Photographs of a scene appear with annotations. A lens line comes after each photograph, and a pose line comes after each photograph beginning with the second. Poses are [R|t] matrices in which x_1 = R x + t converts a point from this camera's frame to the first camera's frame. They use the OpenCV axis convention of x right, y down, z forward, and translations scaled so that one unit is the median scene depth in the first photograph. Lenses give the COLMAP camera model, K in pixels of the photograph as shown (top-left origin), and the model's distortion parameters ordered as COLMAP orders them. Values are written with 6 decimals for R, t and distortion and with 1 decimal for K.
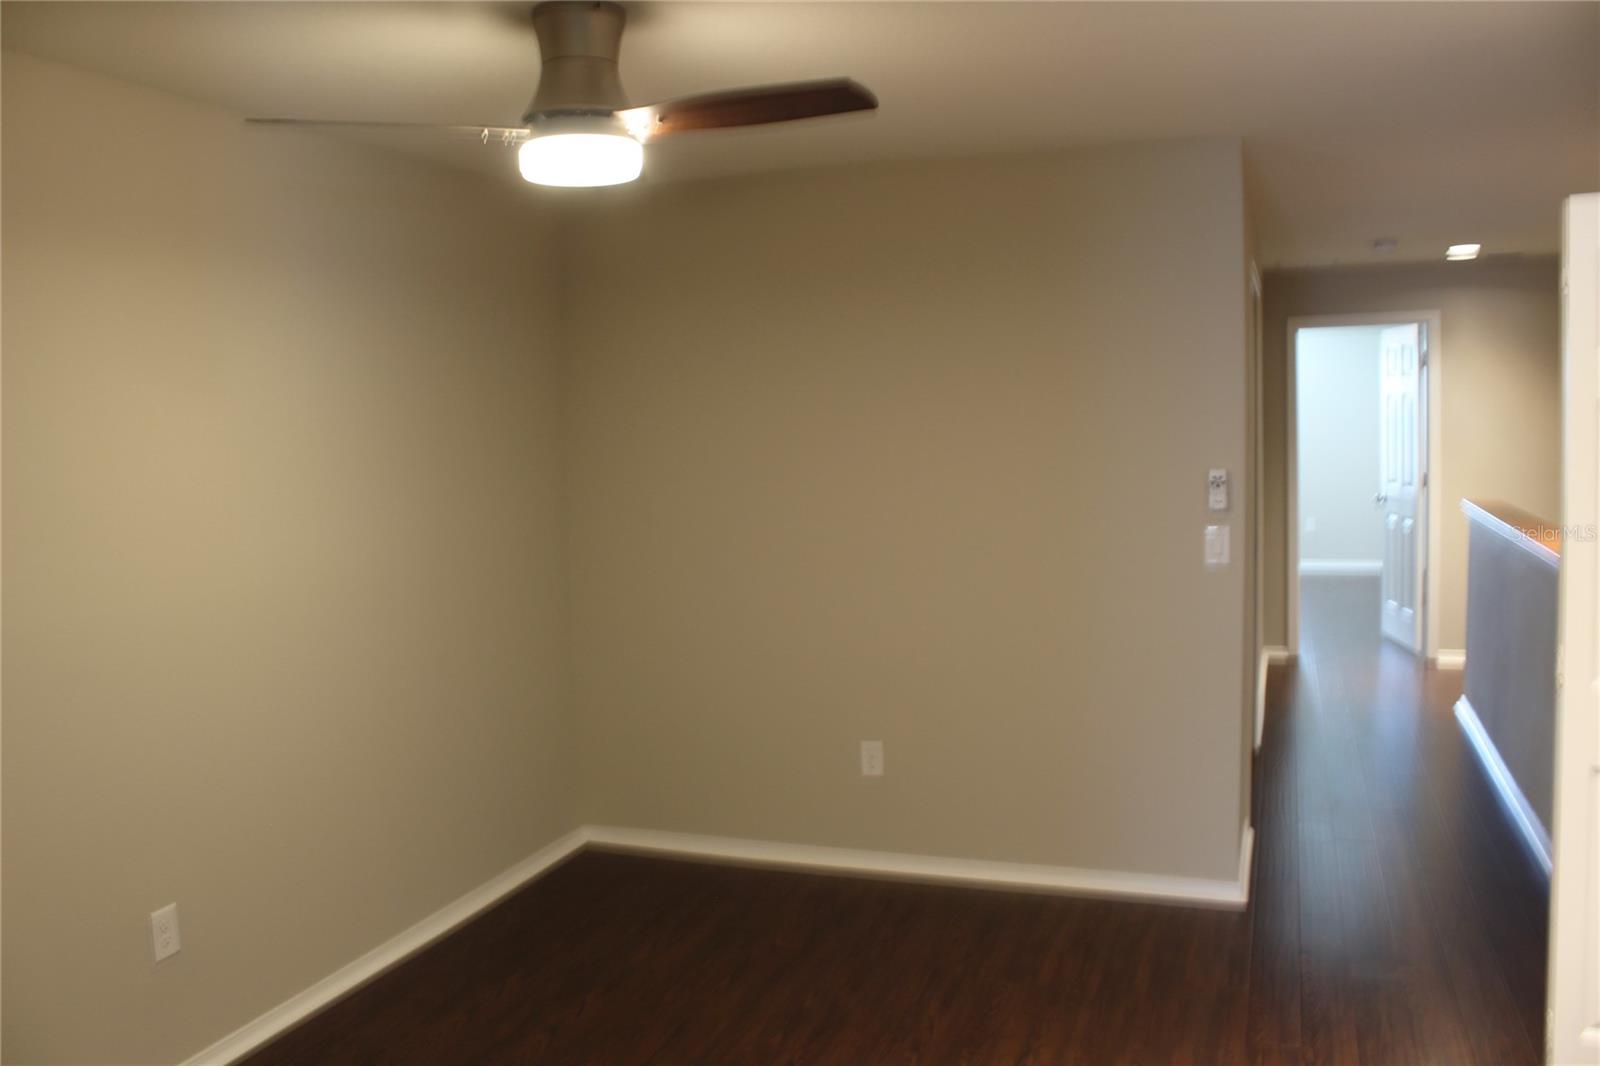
lens RADIAL K [[1408.5, 0, 788.4], [0, 1408.5, 531.6], [0, 0, 1]] dist [-0.280698, 0.480082]
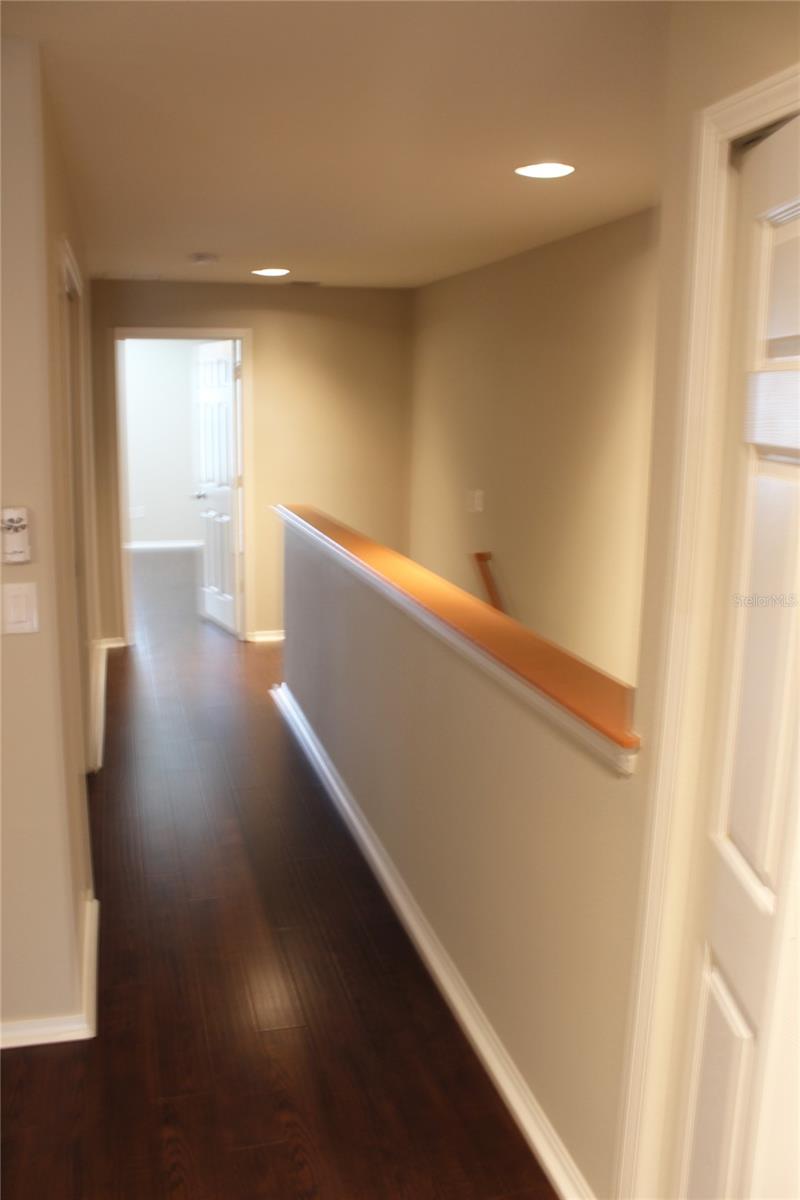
lens RADIAL K [[1048.6, 0, 399.2], [0, 1048.6, 598.9], [0, 0, 1]] dist [0.004288, 0.003548]
pose [[0.820192, -0.062197, 0.568697, 0.076498], [0.009726, 0.995445, 0.094842, -0.022758], [-0.572005, -0.072257, 0.817061, 0.204774]]
